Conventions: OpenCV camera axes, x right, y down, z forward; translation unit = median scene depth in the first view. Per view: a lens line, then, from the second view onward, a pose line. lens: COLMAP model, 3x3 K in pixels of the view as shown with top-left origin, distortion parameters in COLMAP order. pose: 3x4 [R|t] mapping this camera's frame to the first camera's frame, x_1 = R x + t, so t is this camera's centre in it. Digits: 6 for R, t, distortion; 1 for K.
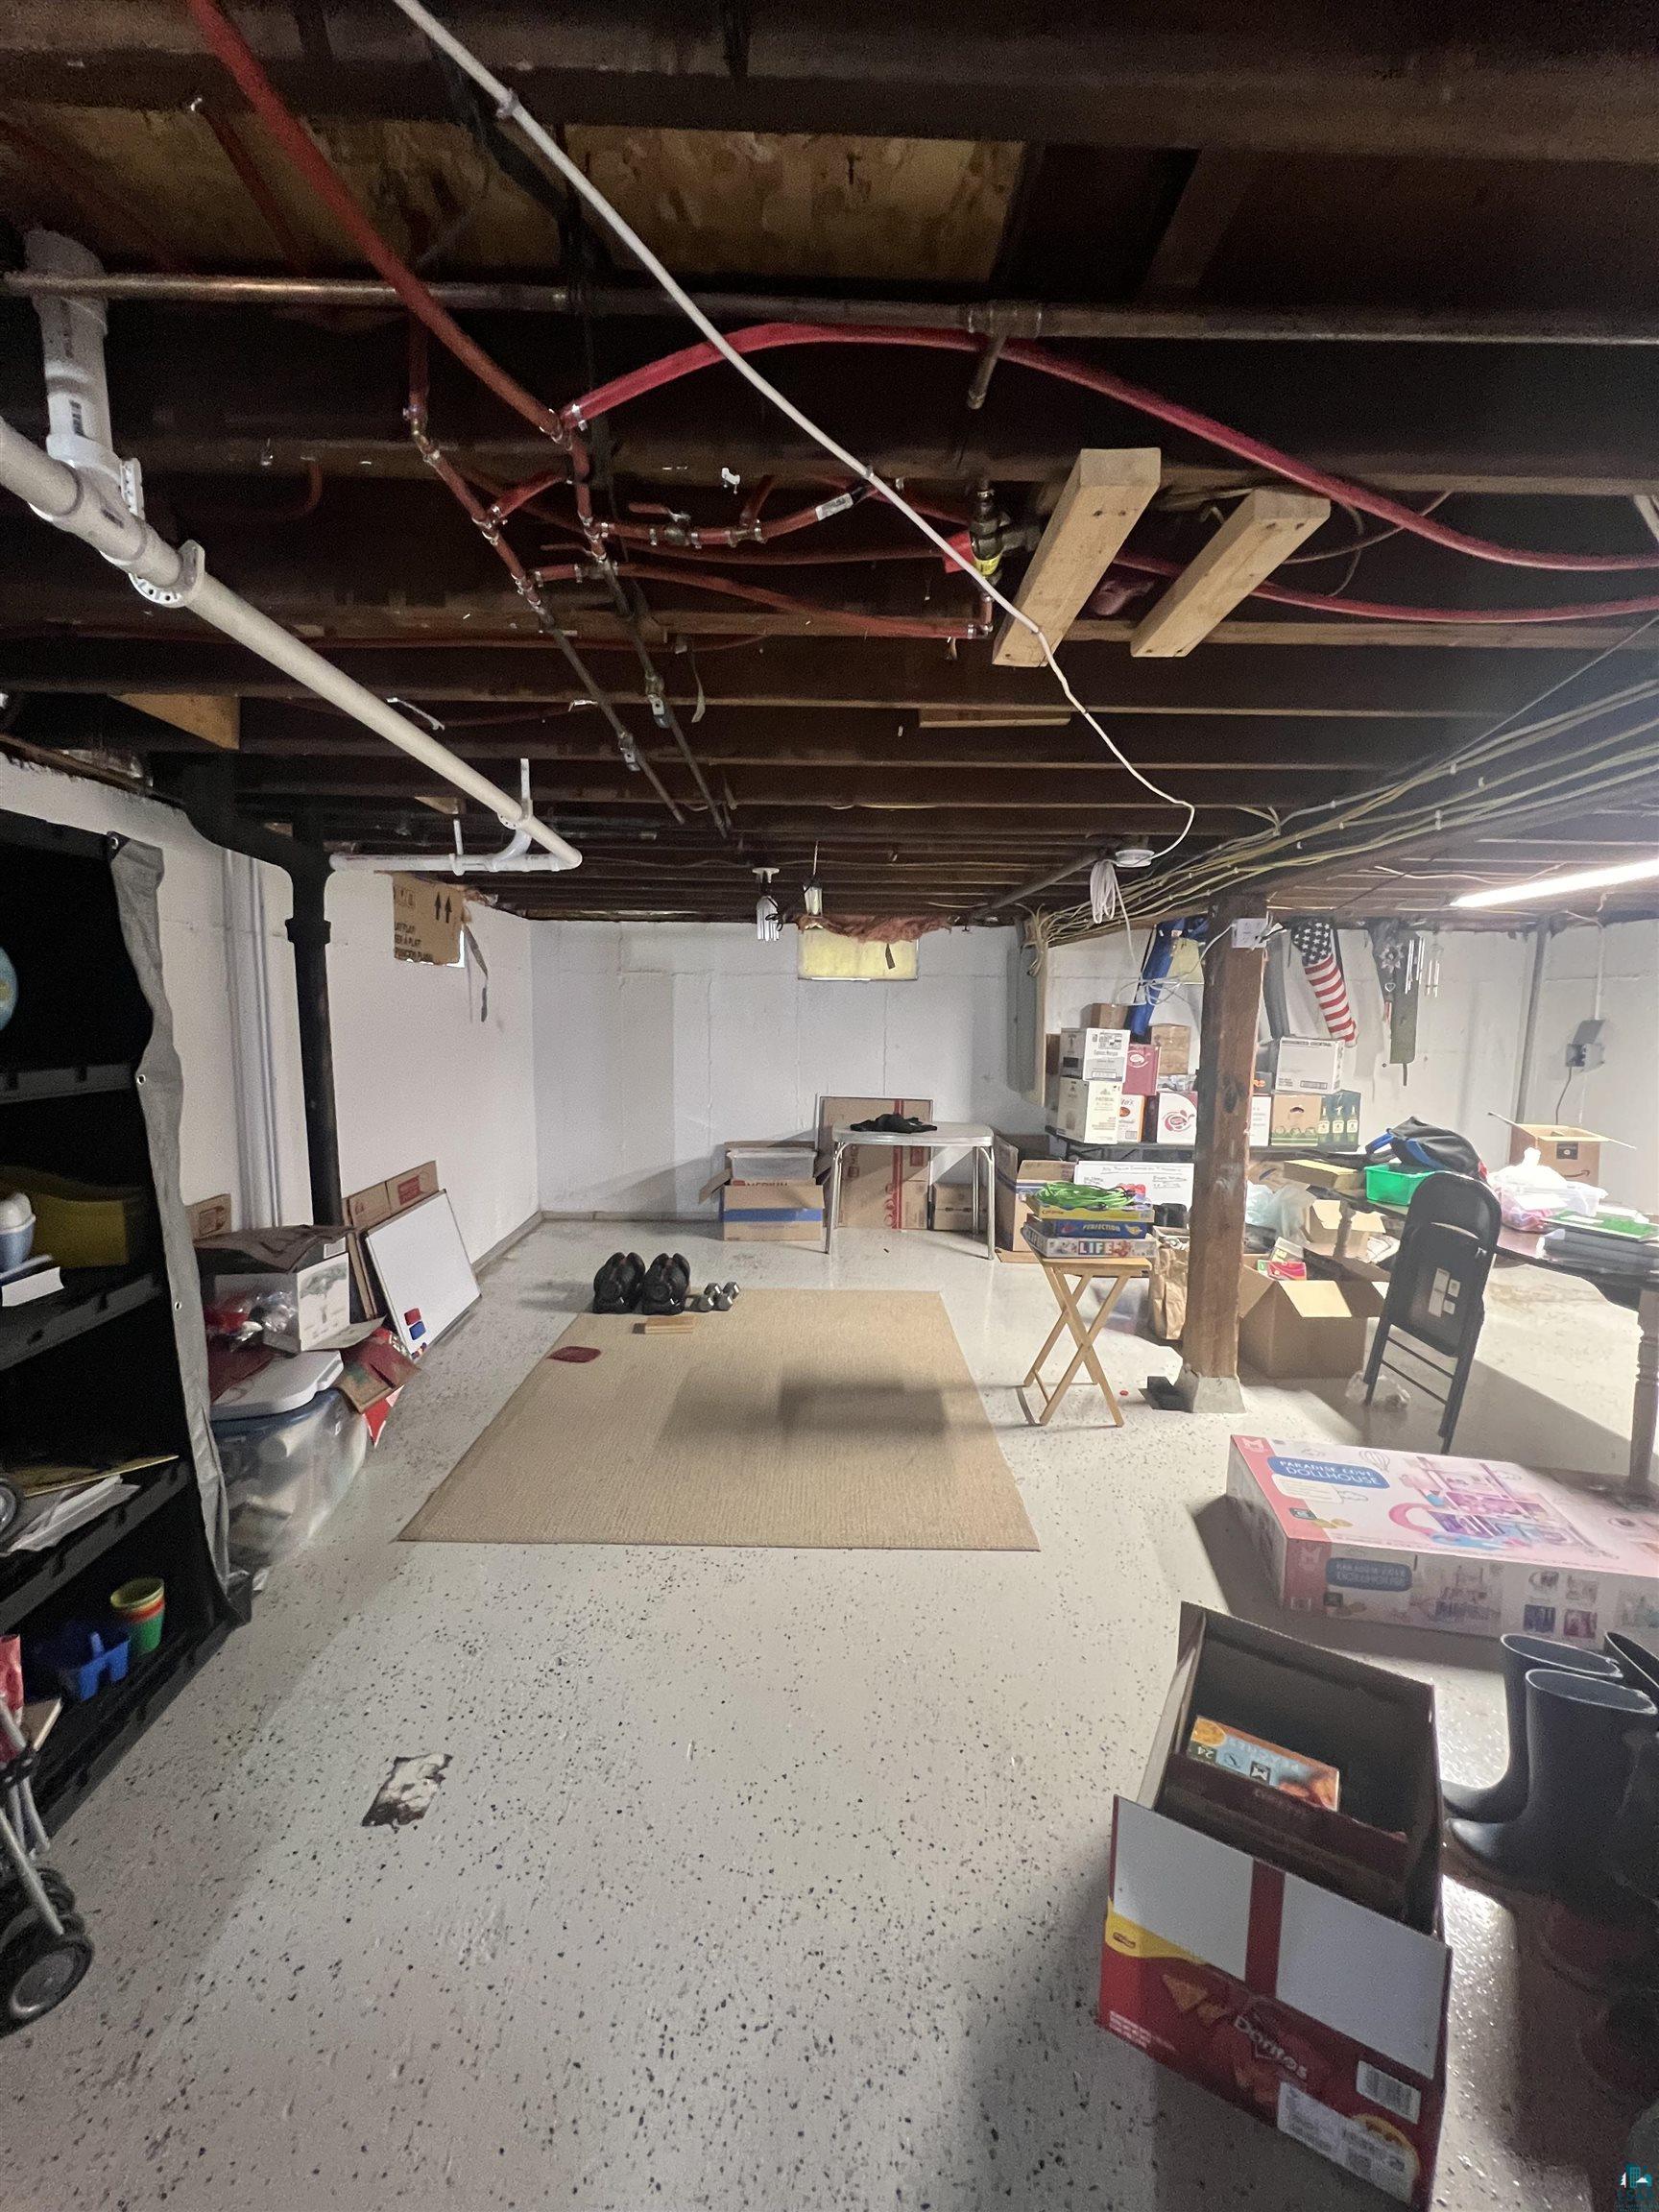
lens RADIAL K [[881.6, 0, 827.7], [0, 881.6, 1110.4], [0, 0, 1]] dist [-0.001594, -0.000029]
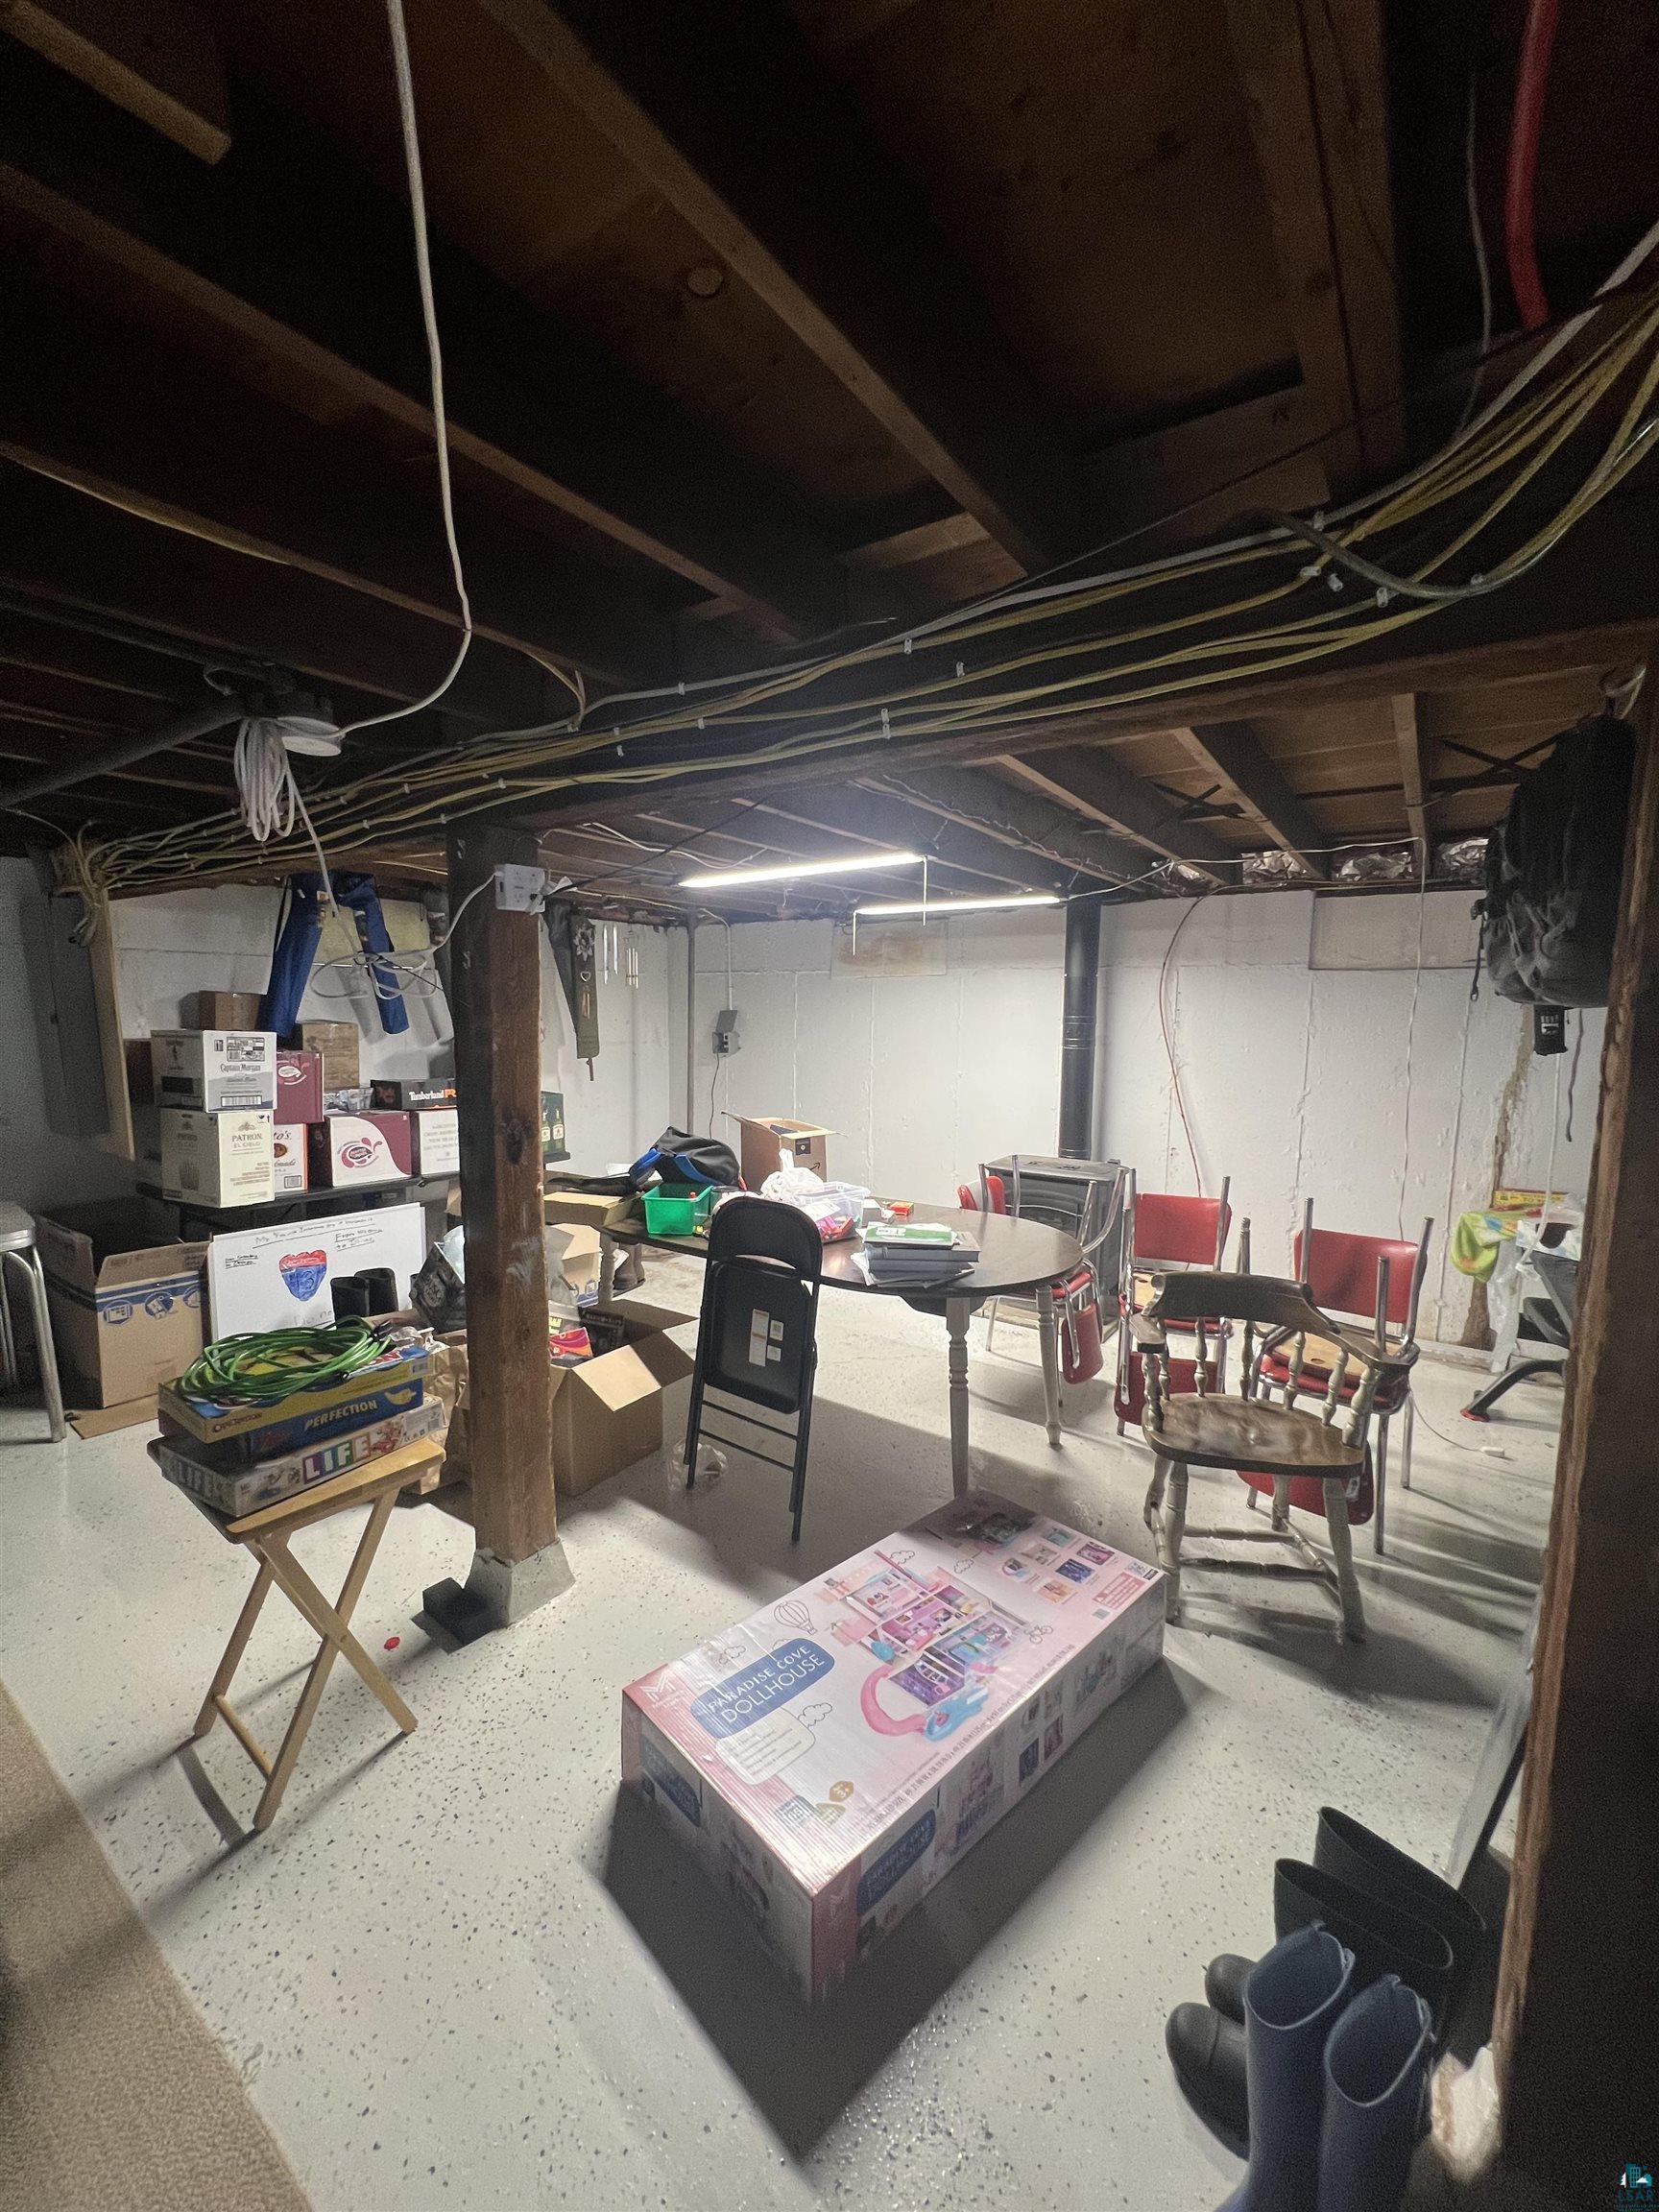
lens RADIAL K [[881.6, 0, 825.6], [0, 881.6, 1108.4], [0, 0, 1]] dist [-0.001594, -0.000029]
pose [[0.590036, -0.098286, 0.801372, 0.065682], [0.088624, 0.994449, 0.056714, -0.050823], [-0.802498, 0.037557, 0.595471, 0.393455]]
